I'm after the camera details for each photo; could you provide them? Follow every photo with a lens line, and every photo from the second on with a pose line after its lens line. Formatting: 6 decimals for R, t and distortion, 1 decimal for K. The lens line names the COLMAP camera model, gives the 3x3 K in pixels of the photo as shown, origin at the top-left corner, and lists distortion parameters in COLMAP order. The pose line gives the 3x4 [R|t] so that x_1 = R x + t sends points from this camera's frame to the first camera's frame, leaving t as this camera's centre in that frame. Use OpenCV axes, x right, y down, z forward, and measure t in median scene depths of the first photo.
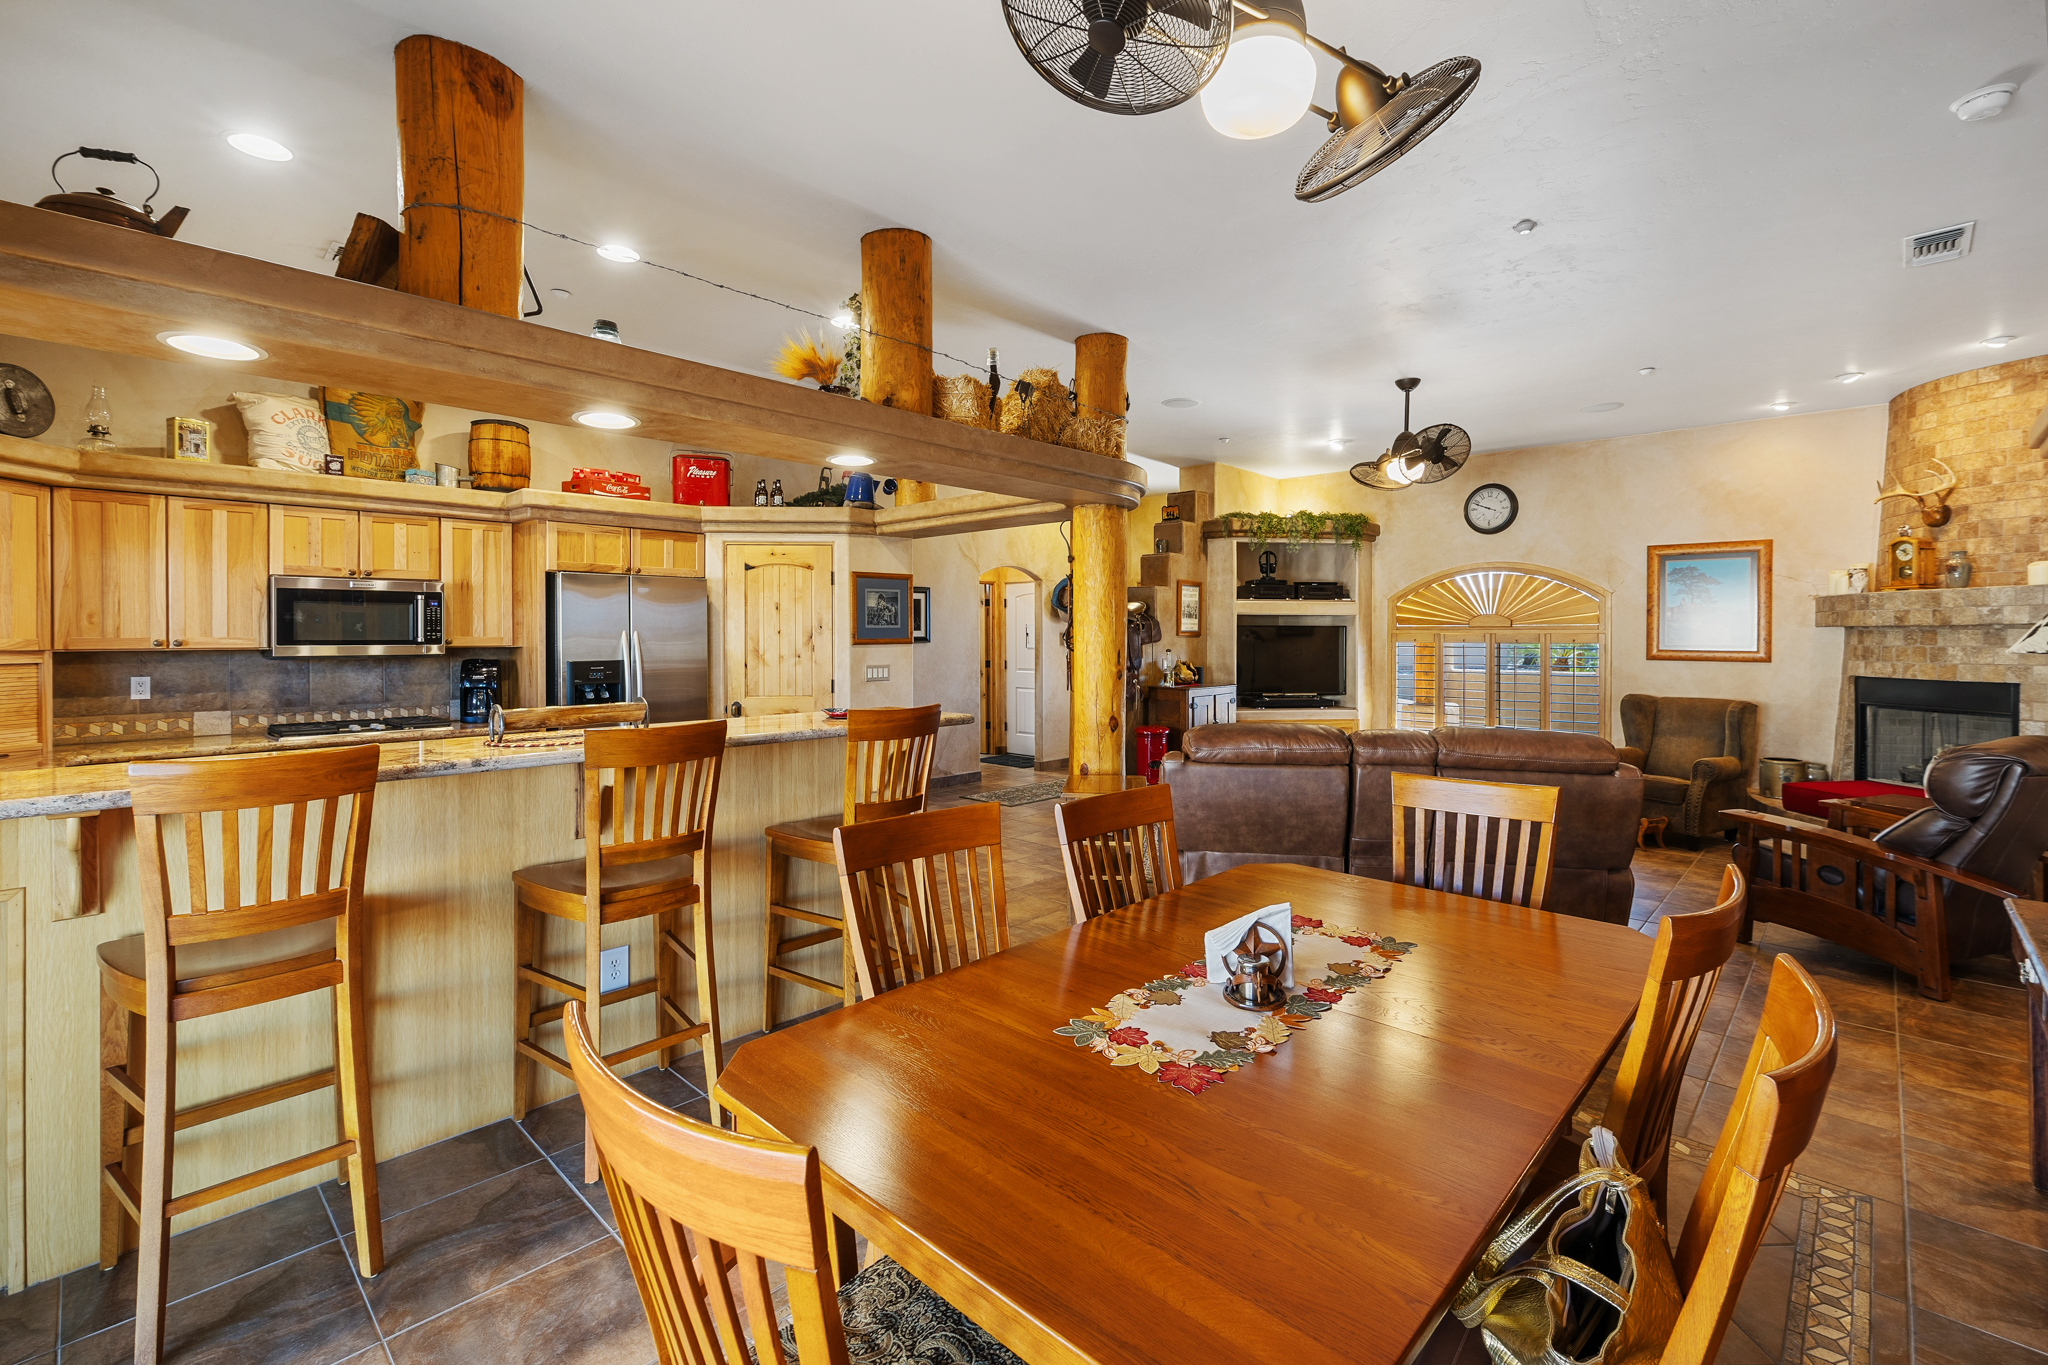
lens RADIAL K [[910.2, 0, 1034.2], [0, 910.2, 619.2], [0, 0, 1]] dist [0.004870, -0.001117]
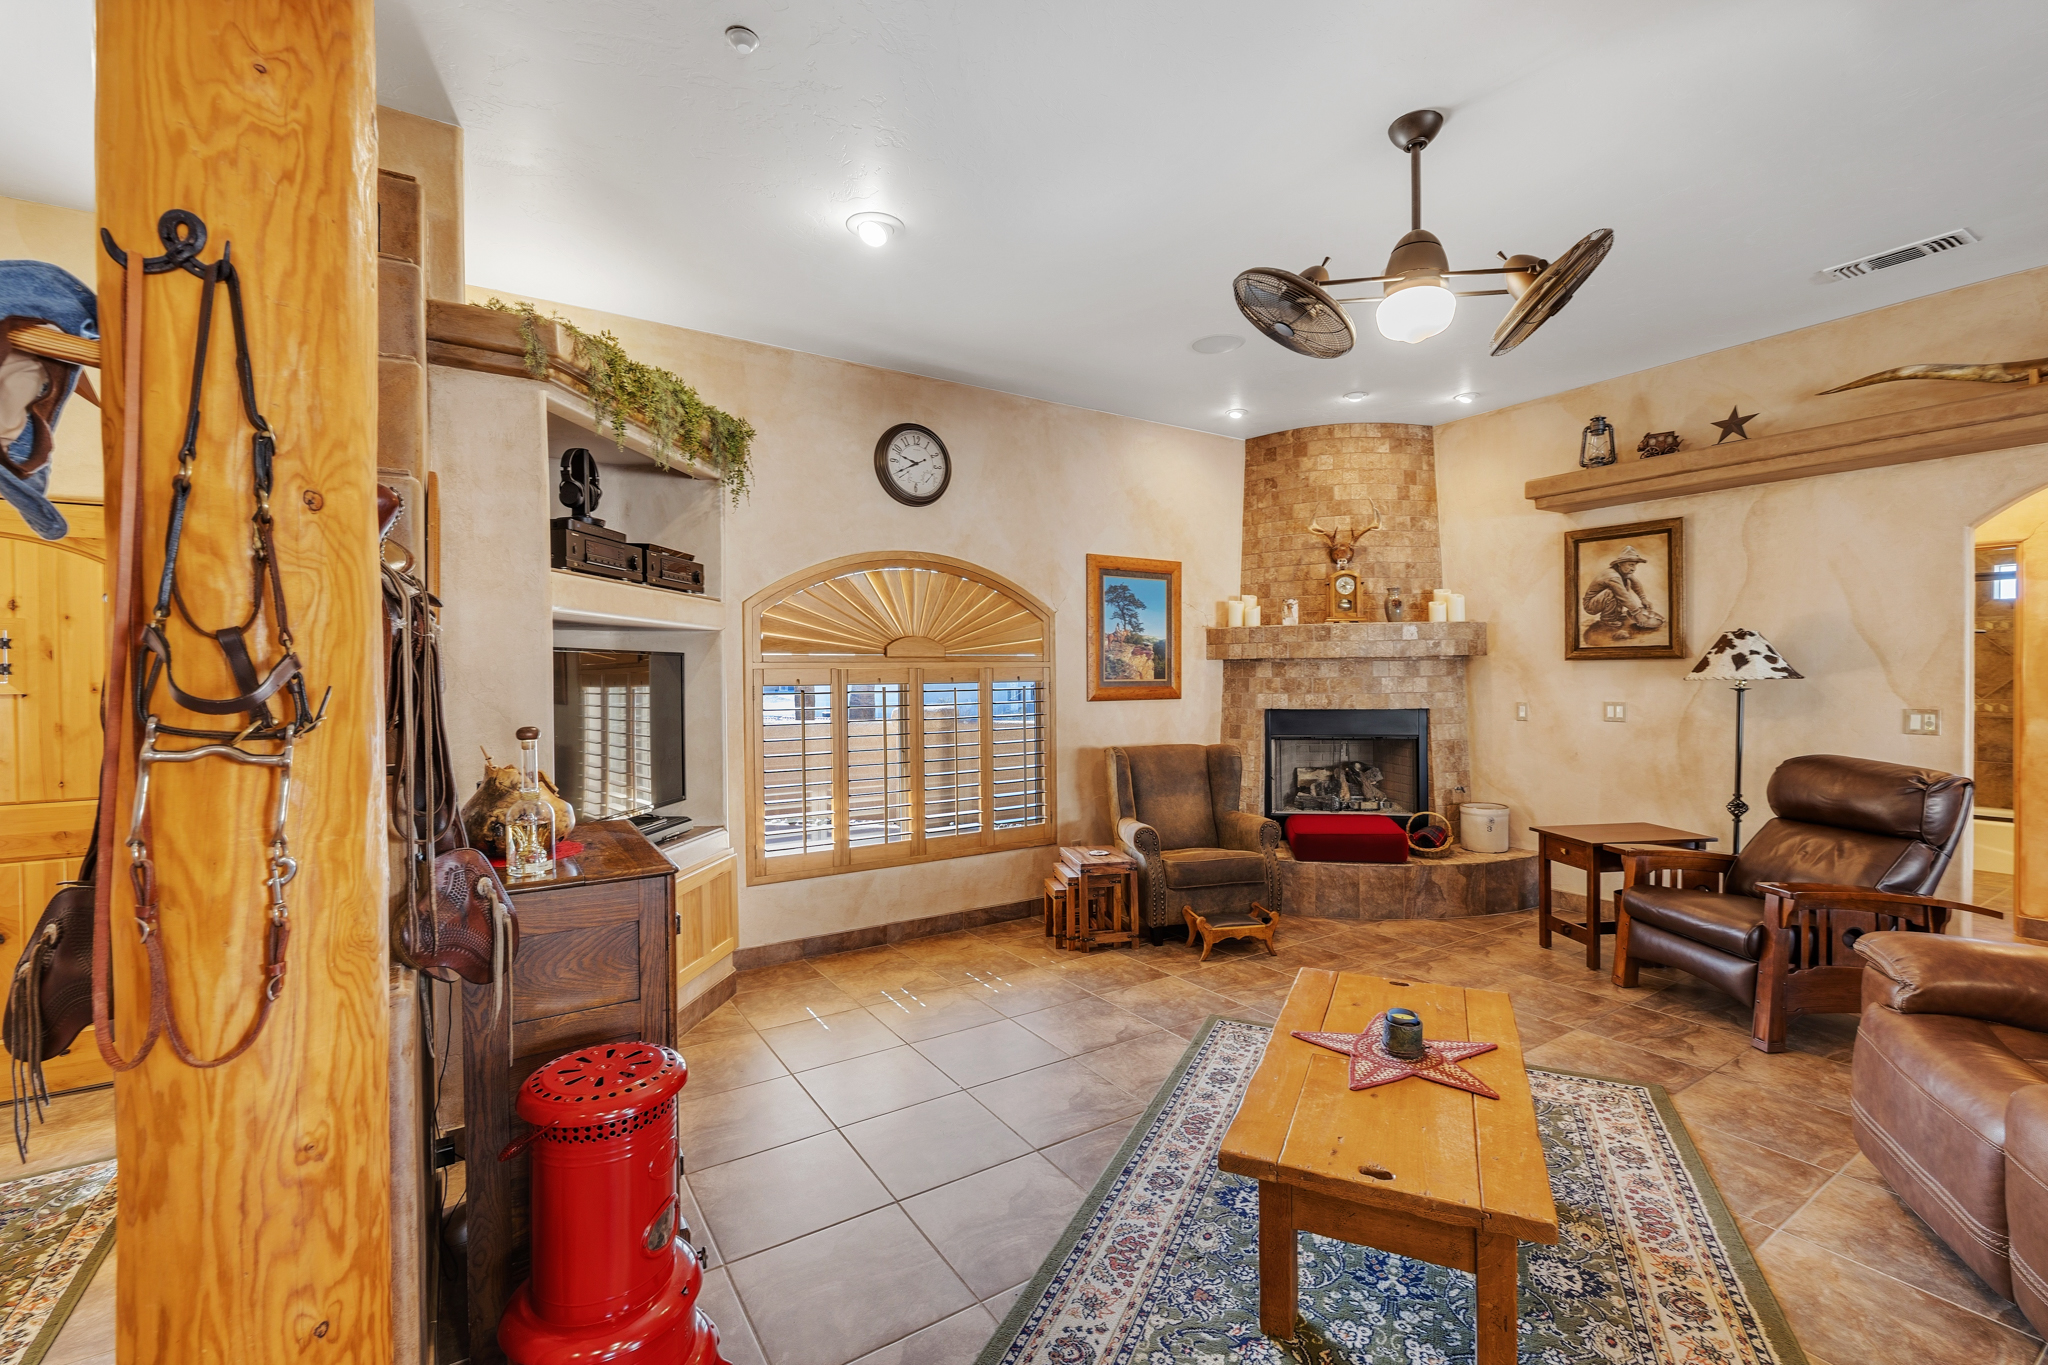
lens RADIAL K [[871.9, 0, 1024.0], [0, 871.9, 682.5], [0, 0, 1]] dist [0.000559, -0.000194]
pose [[0.232399, -0.014704, 0.972509, -0.084078], [-0.008002, 0.999823, 0.017029, 0.022616], [-0.972588, -0.011740, 0.232240, 1.182621]]
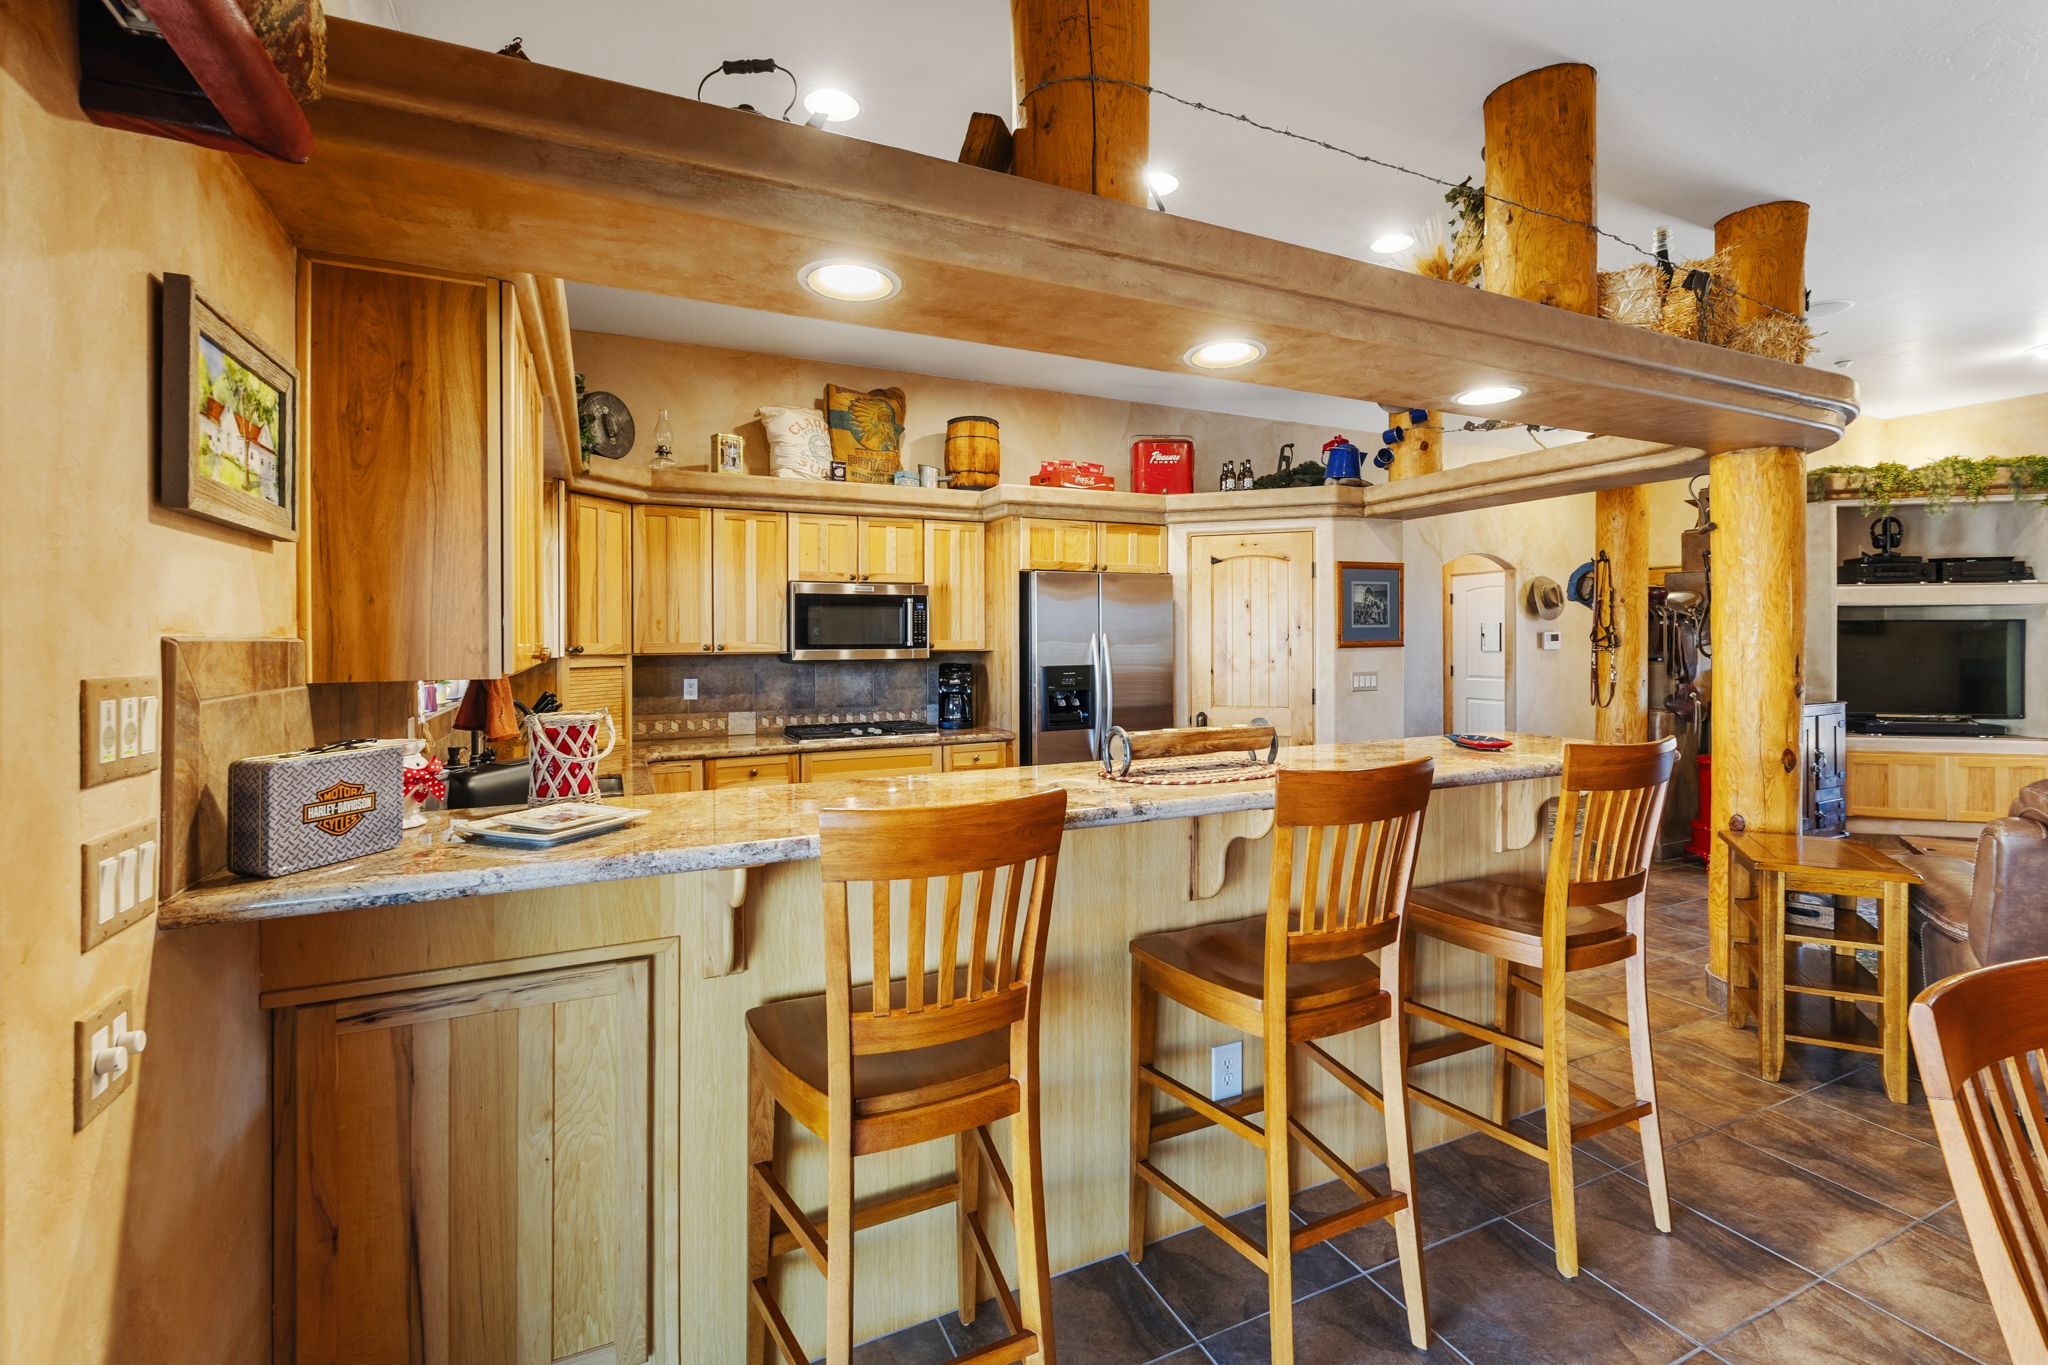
lens RADIAL K [[910.2, 0, 1034.2], [0, 910.2, 619.2], [0, 0, 1]] dist [0.004870, -0.001117]
pose [[0.933115, -0.013287, -0.359334, -0.184243], [0.012585, 0.999912, -0.004293, 0.001827], [0.359359, -0.000516, 0.933199, 0.122926]]
